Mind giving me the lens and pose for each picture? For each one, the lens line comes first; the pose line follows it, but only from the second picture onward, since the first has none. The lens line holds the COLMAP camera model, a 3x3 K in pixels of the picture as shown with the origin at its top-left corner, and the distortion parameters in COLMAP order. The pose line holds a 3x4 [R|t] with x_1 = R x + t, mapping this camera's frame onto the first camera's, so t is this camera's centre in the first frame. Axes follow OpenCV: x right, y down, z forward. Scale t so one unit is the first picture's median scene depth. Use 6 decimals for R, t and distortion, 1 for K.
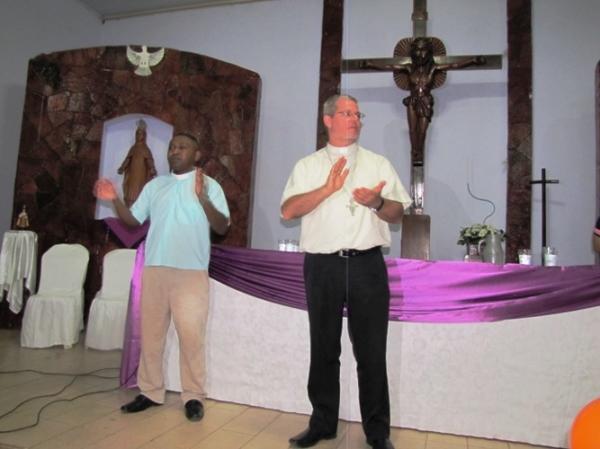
lens RADIAL K [[503.6, 0, 300.0], [0, 503.6, 224.5], [0, 0, 1]] dist [-0.177306, 0.150680]
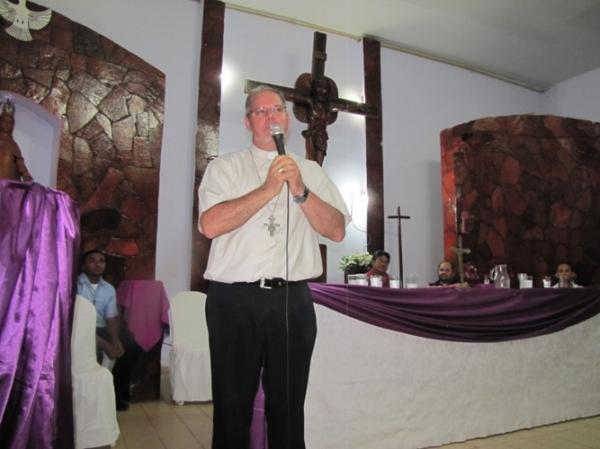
lens RADIAL K [[503.6, 0, 300.0], [0, 503.6, 224.5], [0, 0, 1]] dist [-0.177306, 0.150680]
pose [[0.746643, 0.037380, 0.664174, -0.477537], [-0.009514, 0.998918, -0.045525, -0.011024], [-0.665157, 0.027672, 0.746190, 0.232391]]
